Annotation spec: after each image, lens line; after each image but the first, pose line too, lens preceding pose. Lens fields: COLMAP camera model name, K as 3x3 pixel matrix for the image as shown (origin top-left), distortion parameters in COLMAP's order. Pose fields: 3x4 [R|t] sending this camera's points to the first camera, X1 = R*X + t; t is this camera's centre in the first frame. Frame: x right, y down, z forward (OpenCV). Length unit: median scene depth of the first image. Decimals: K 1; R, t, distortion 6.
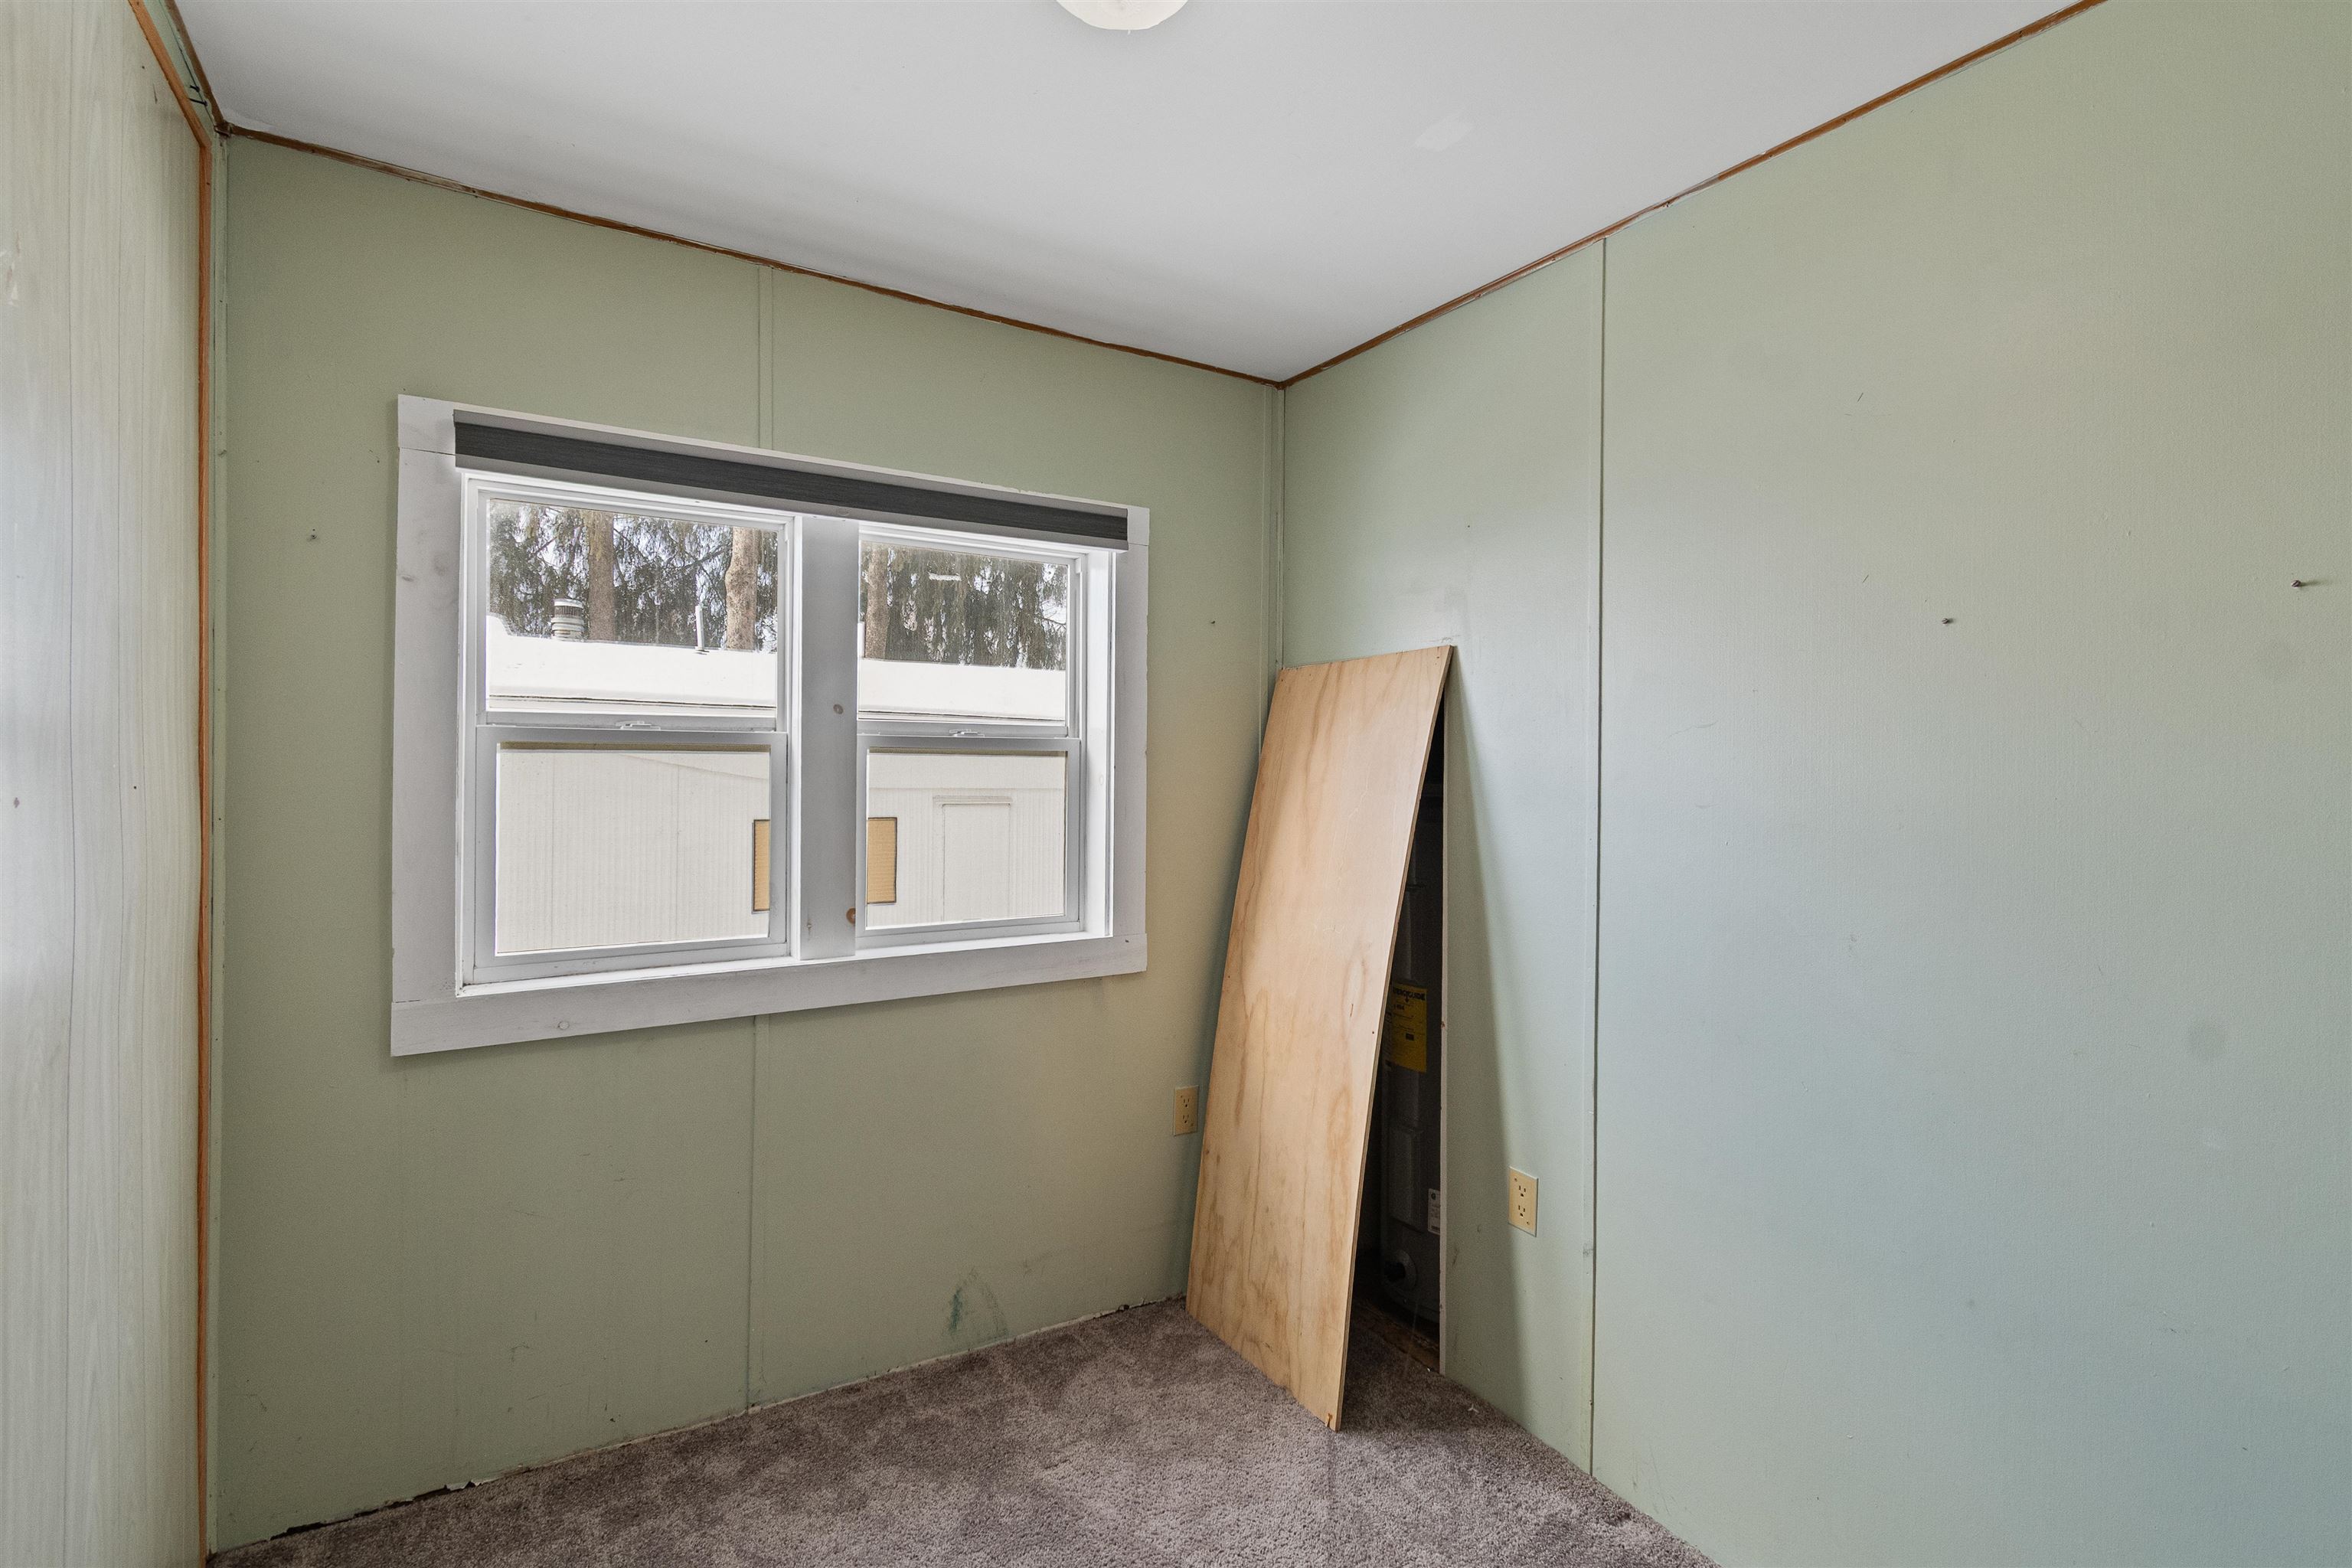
lens RADIAL K [[1054.1, 0, 1194.0], [0, 1054.1, 772.4], [0, 0, 1]] dist [0.006301, -0.002473]
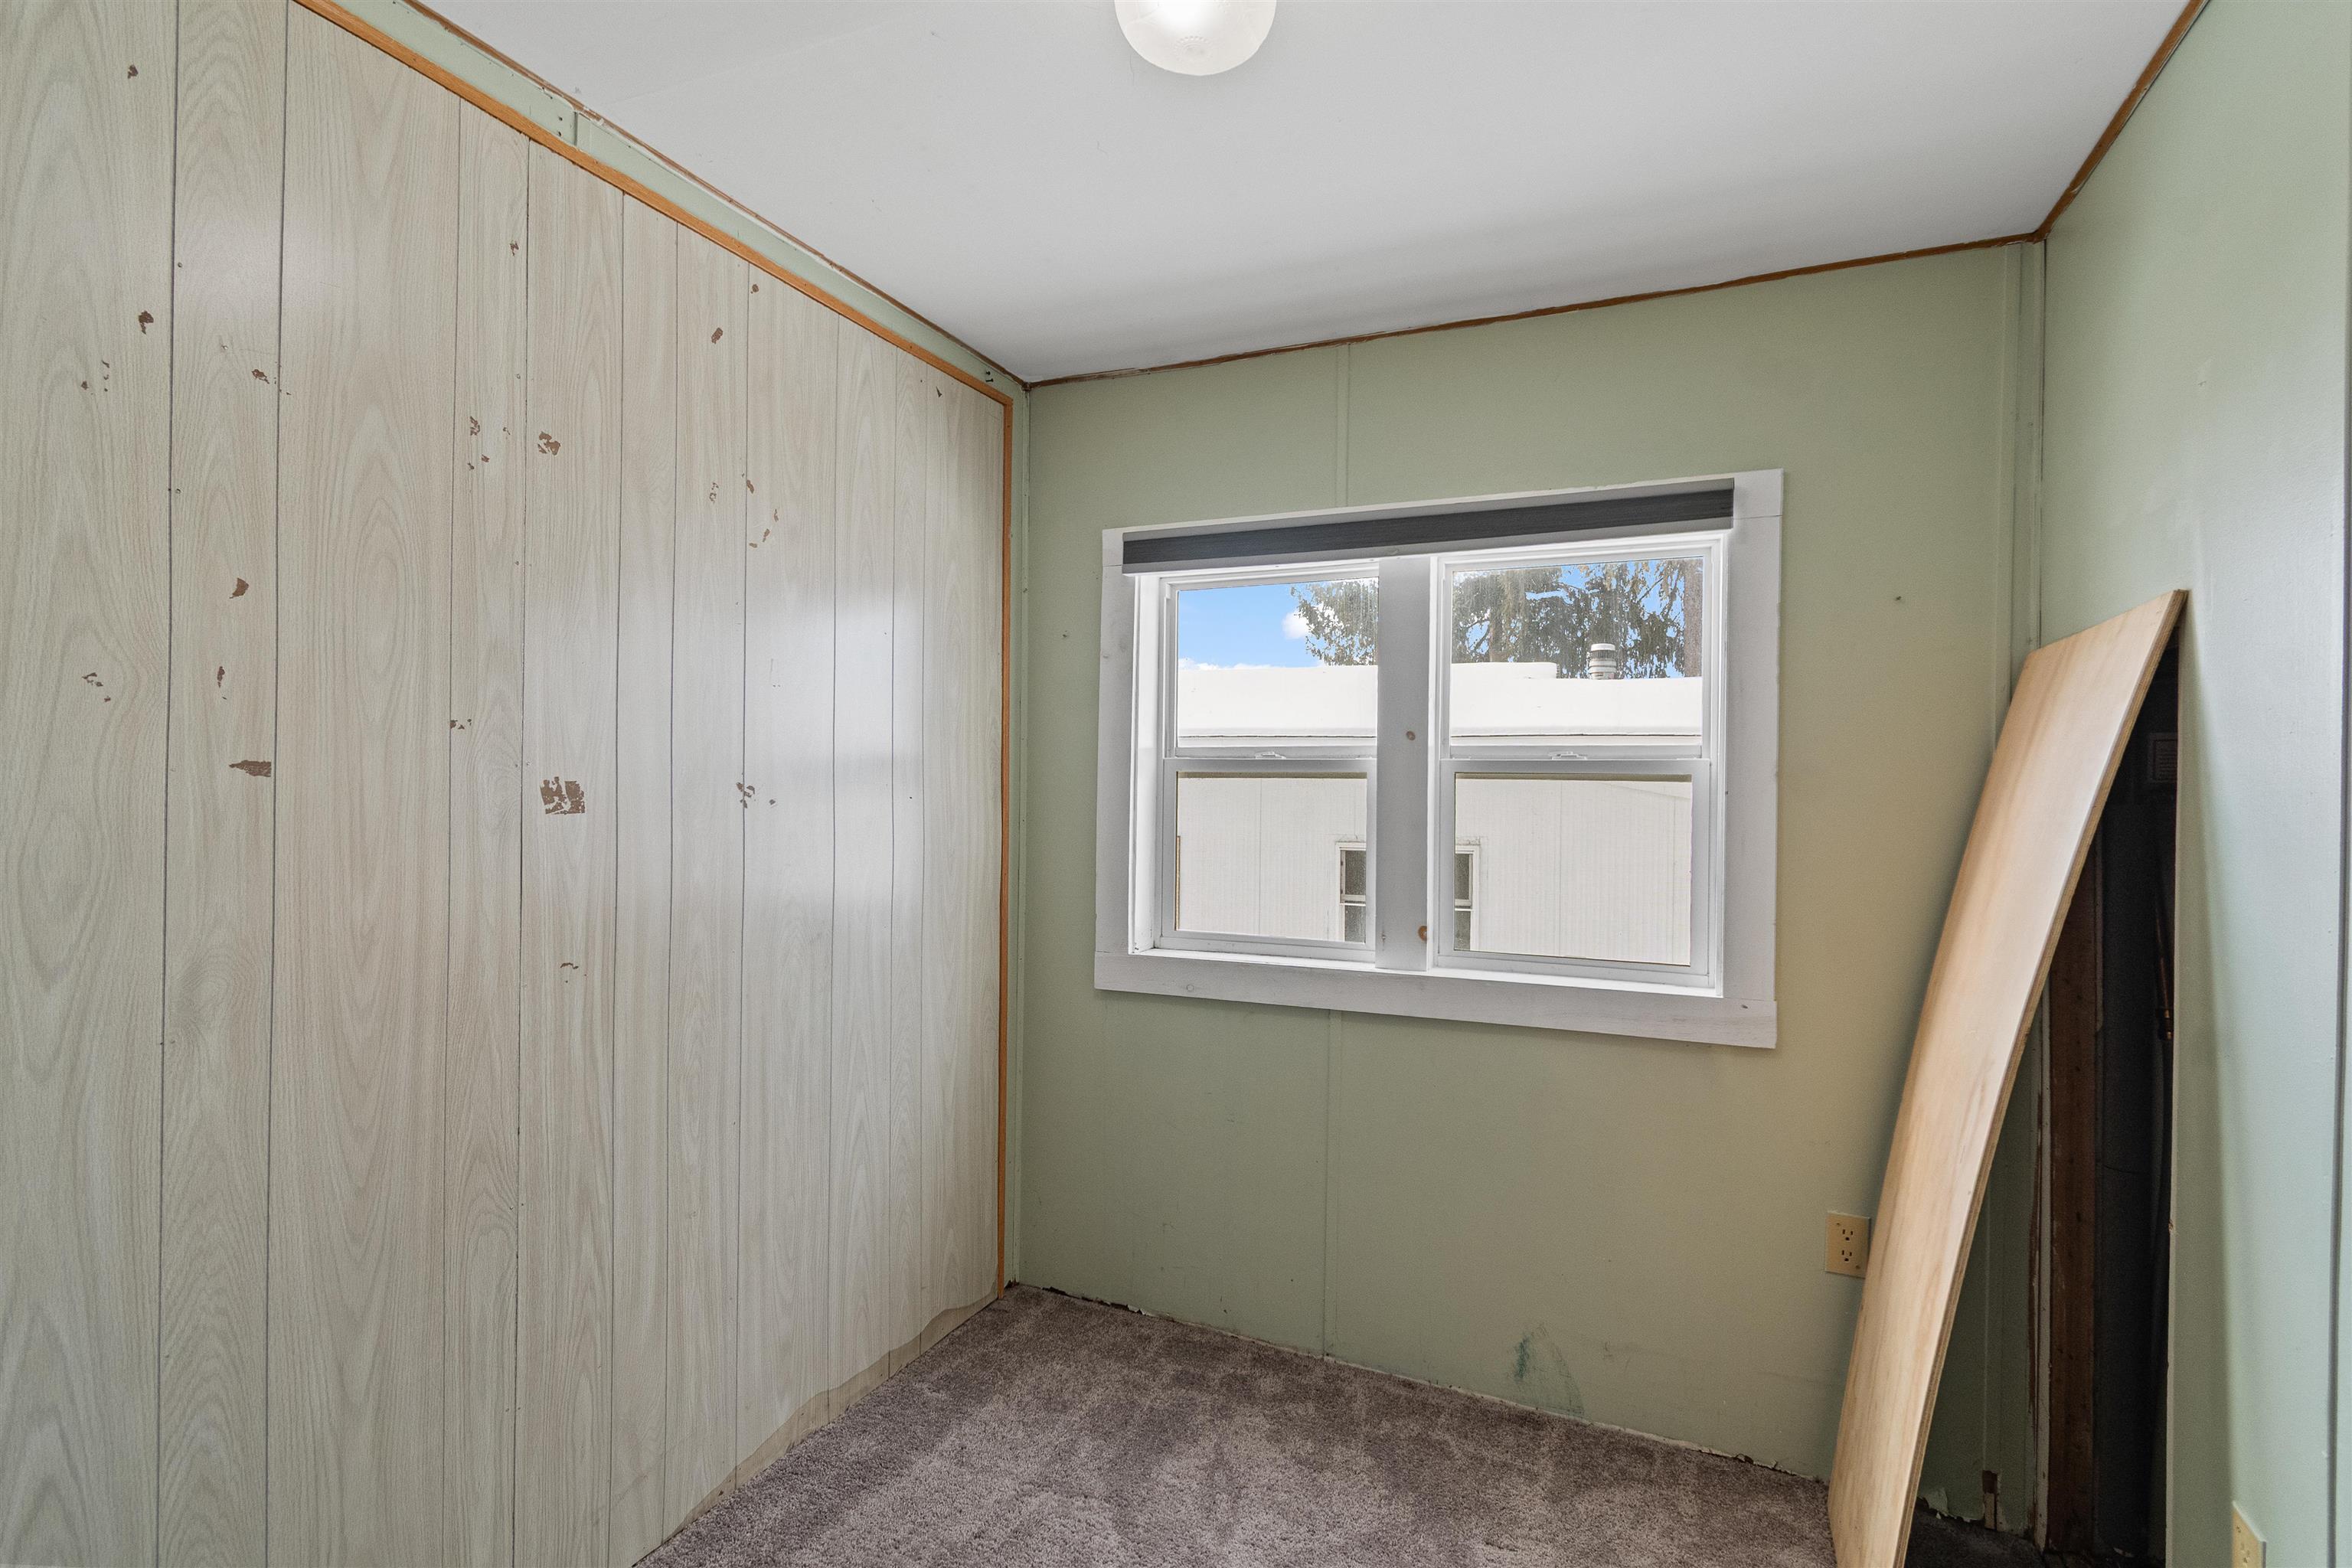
lens RADIAL K [[1054.1, 0, 1194.5], [0, 1054.1, 794.7], [0, 0, 1]] dist [0.006301, -0.002473]
pose [[0.597381, 0.005977, -0.801935, 0.388803], [-0.012860, 0.999915, -0.002126, 0.004173], [0.801855, 0.011583, 0.597407, 0.199020]]
